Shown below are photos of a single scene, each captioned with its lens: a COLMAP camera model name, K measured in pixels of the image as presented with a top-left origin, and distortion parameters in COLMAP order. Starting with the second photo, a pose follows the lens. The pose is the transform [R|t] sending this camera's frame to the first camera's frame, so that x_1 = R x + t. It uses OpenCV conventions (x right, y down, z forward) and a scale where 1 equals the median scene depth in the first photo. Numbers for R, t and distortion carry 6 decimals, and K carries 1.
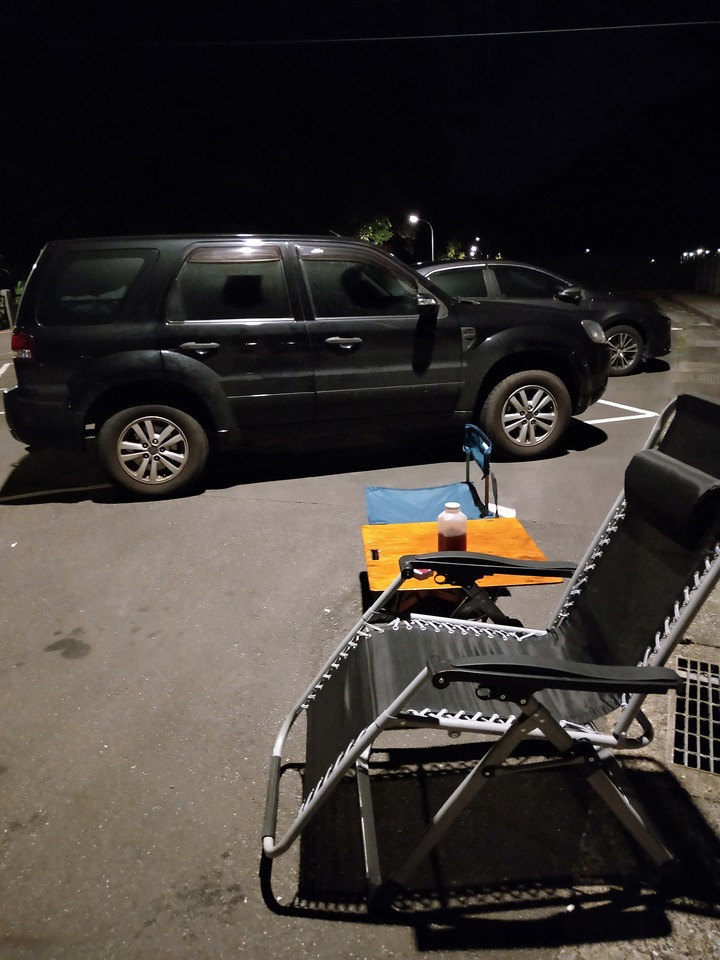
lens RADIAL K [[717.4, 0, 361.0], [0, 717.4, 497.1], [0, 0, 1]] dist [0.022235, -0.008337]
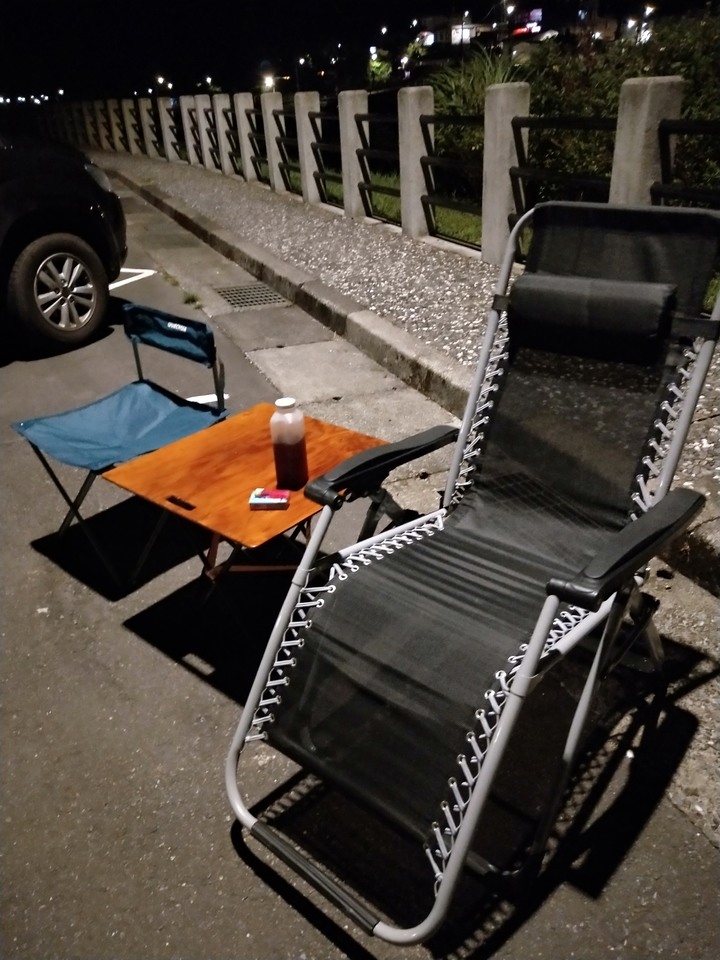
lens RADIAL K [[717.4, 0, 361.0], [0, 717.4, 497.1], [0, 0, 1]] dist [0.022235, -0.008337]
pose [[0.689463, -0.358561, 0.629345, -0.328845], [0.243012, 0.933024, 0.265351, -0.077032], [-0.682338, -0.030011, 0.730420, 0.395160]]
